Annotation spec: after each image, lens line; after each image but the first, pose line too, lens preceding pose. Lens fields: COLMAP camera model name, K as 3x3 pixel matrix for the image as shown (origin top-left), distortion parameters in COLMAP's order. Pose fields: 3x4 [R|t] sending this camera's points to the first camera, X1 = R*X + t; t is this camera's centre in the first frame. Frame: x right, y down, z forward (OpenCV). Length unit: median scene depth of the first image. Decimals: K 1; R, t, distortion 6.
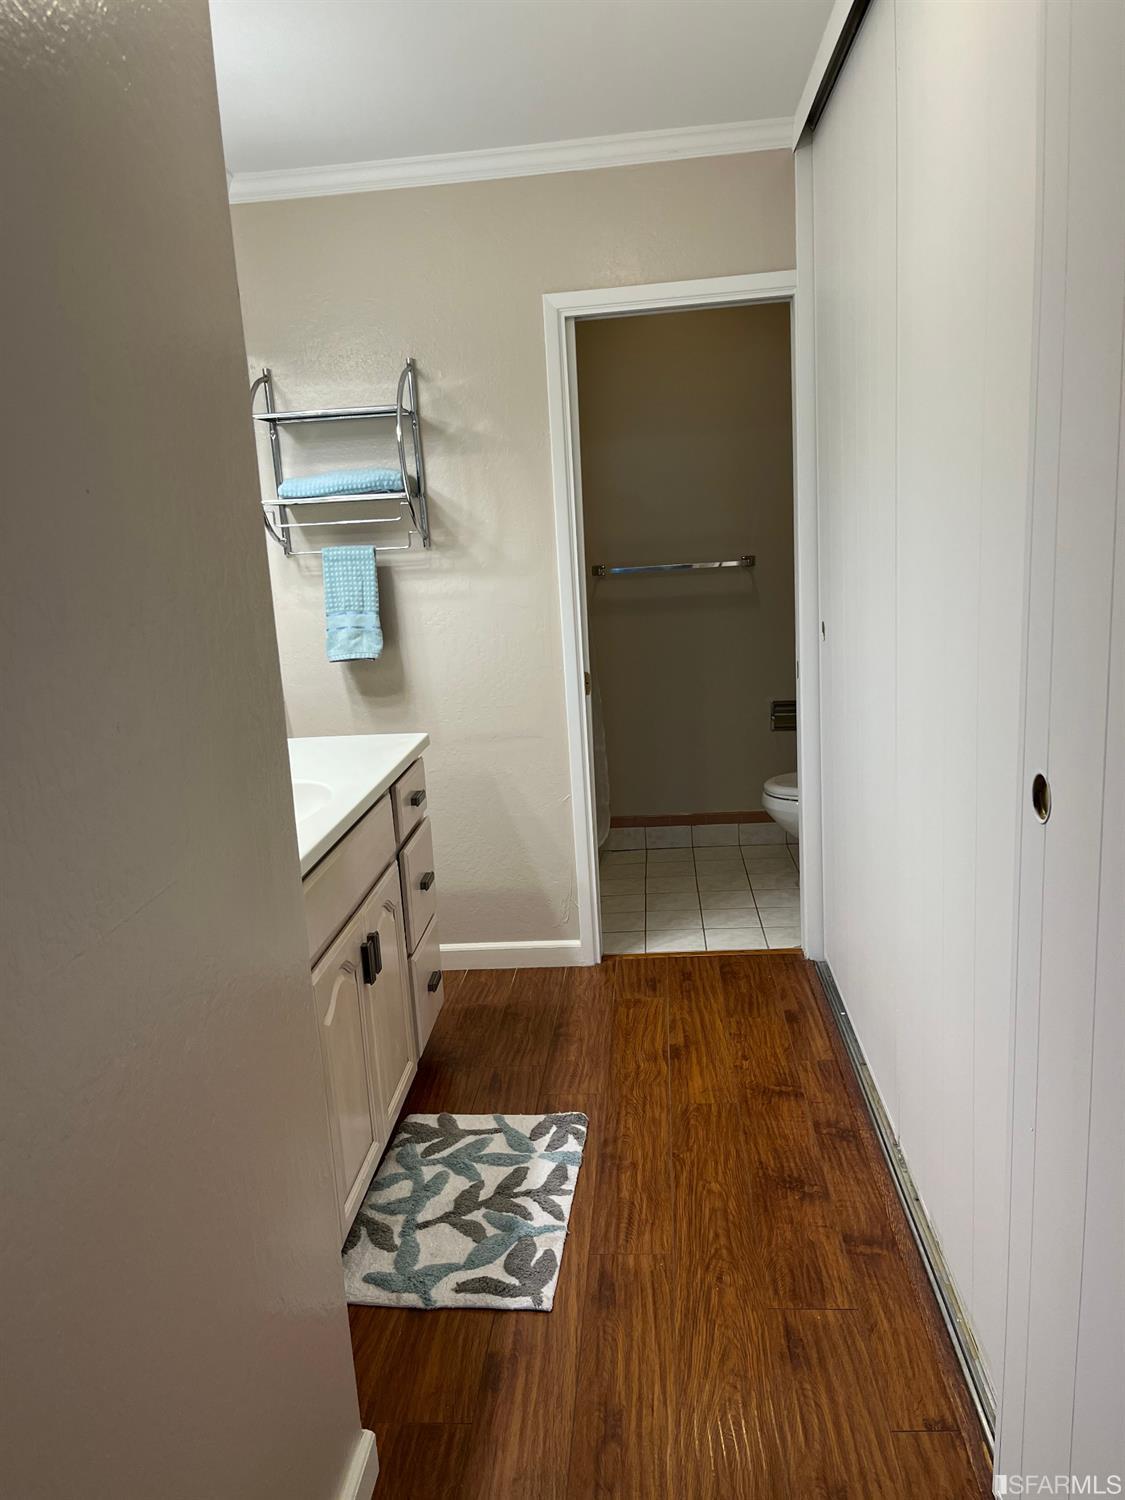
lens RADIAL K [[1148.7, 0, 566.3], [0, 1148.7, 747.5], [0, 0, 1]] dist [0.038173, -0.008378]
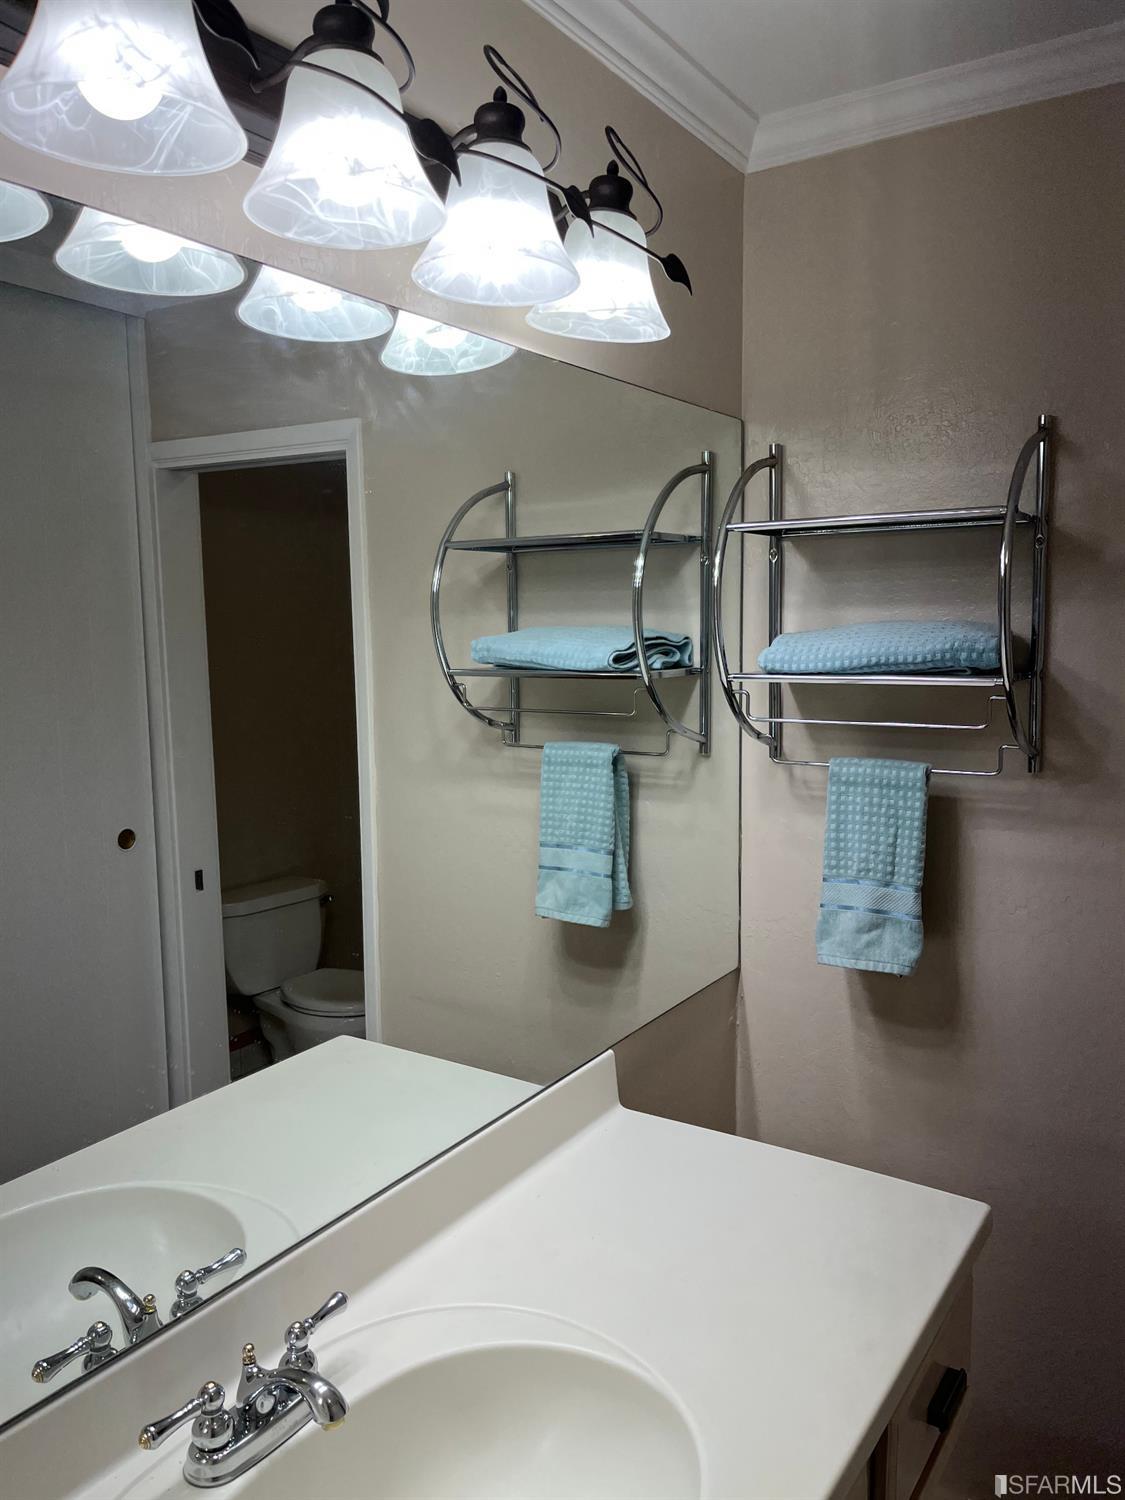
lens RADIAL K [[1148.7, 0, 568.1], [0, 1148.7, 757.9], [0, 0, 1]] dist [0.038173, -0.008378]
pose [[0.878643, 0.104268, -0.465955, -0.065185], [-0.138372, 0.989593, -0.039481, -0.133870], [0.456989, 0.099165, 0.883927, 0.453032]]
